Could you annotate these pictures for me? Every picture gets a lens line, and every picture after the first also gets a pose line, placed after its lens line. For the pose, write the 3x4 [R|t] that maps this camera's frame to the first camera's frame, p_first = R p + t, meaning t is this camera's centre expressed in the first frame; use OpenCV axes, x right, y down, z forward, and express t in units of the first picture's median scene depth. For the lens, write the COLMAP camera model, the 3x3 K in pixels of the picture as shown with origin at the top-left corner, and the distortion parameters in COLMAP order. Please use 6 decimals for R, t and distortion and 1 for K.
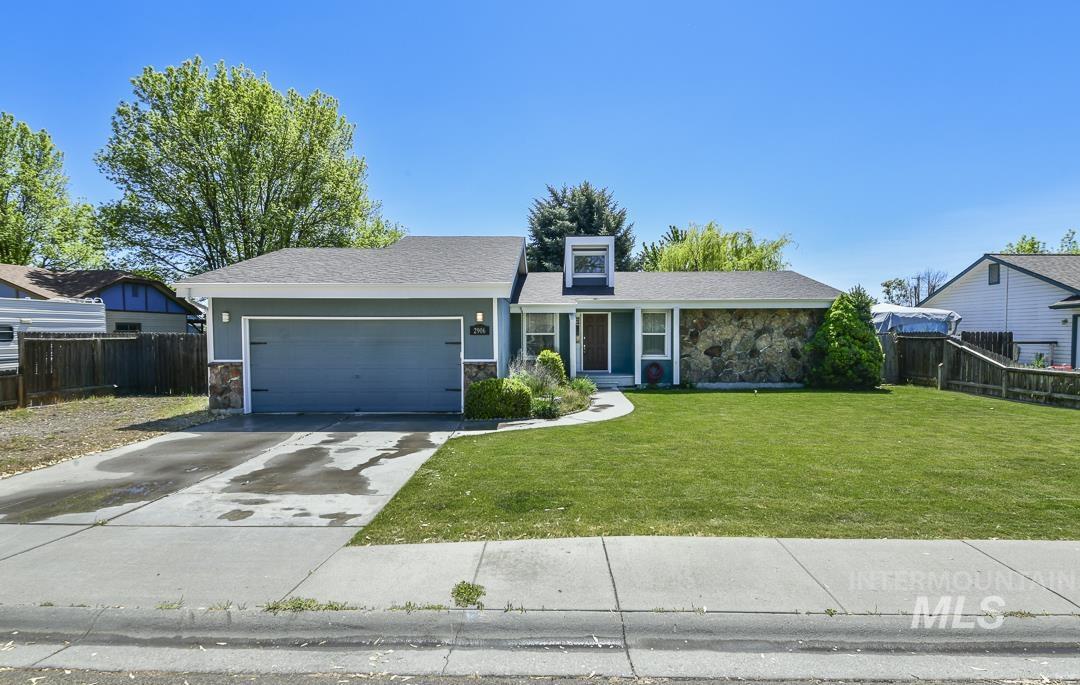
lens RADIAL K [[572.5, 0, 543.2], [0, 572.5, 347.0], [0, 0, 1]] dist [0.000725, -0.001152]
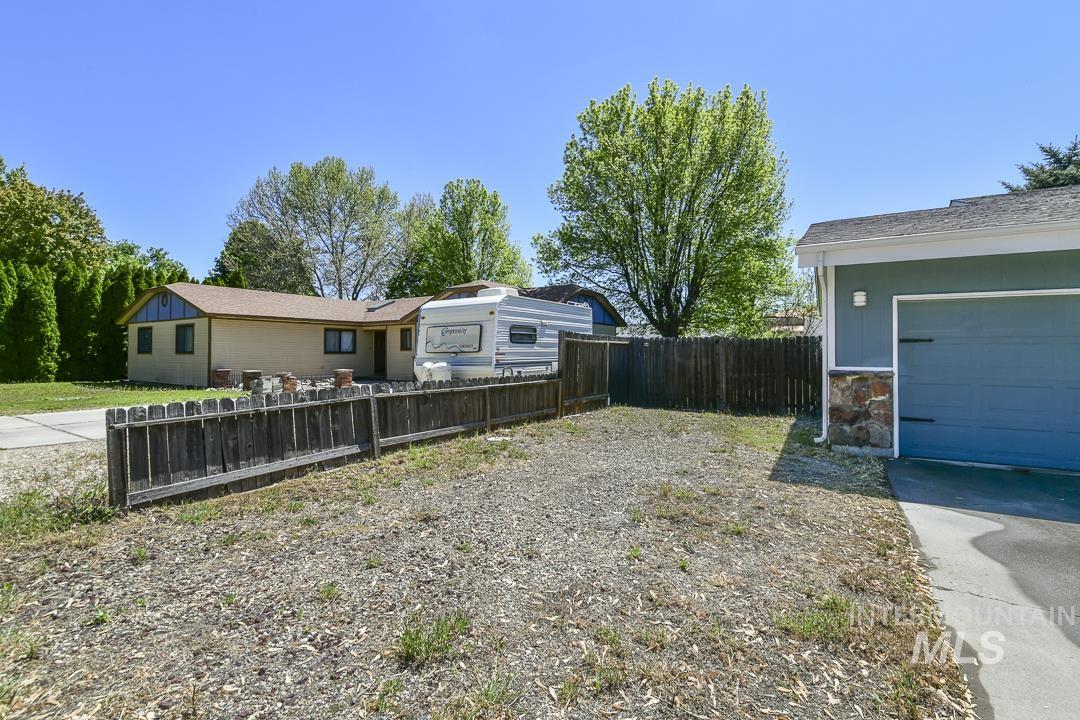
lens RADIAL K [[463.8, 0, 548.4], [0, 463.8, 357.2], [0, 0, 1]] dist [0.000864, -0.001595]
pose [[0.862066, 0.006668, -0.506752, -0.397024], [-0.013137, 0.999871, -0.009191, 0.014046], [0.506626, 0.014580, 0.862043, 0.266674]]
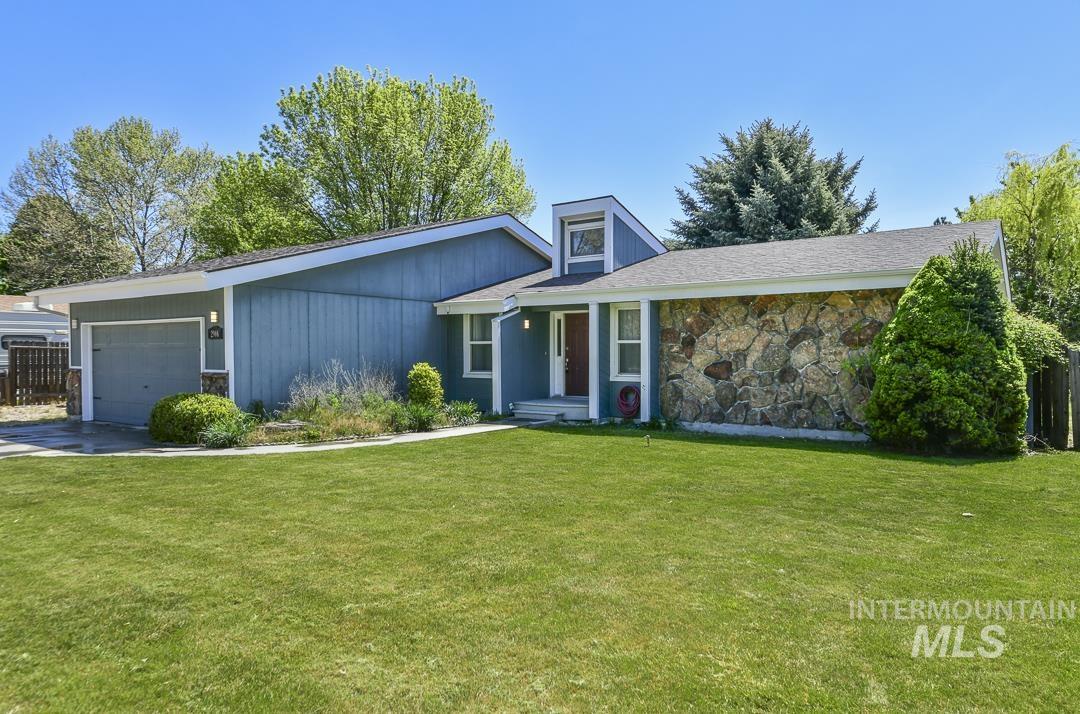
lens RADIAL K [[717.0, 0, 559.3], [0, 717.0, 357.8], [0, 0, 1]] dist [0.036405, -0.001911]
pose [[0.816685, 0.004874, -0.577062, 0.594124], [-0.016196, 0.999764, -0.014476, 0.008033], [0.576856, 0.021169, 0.816572, 0.299139]]
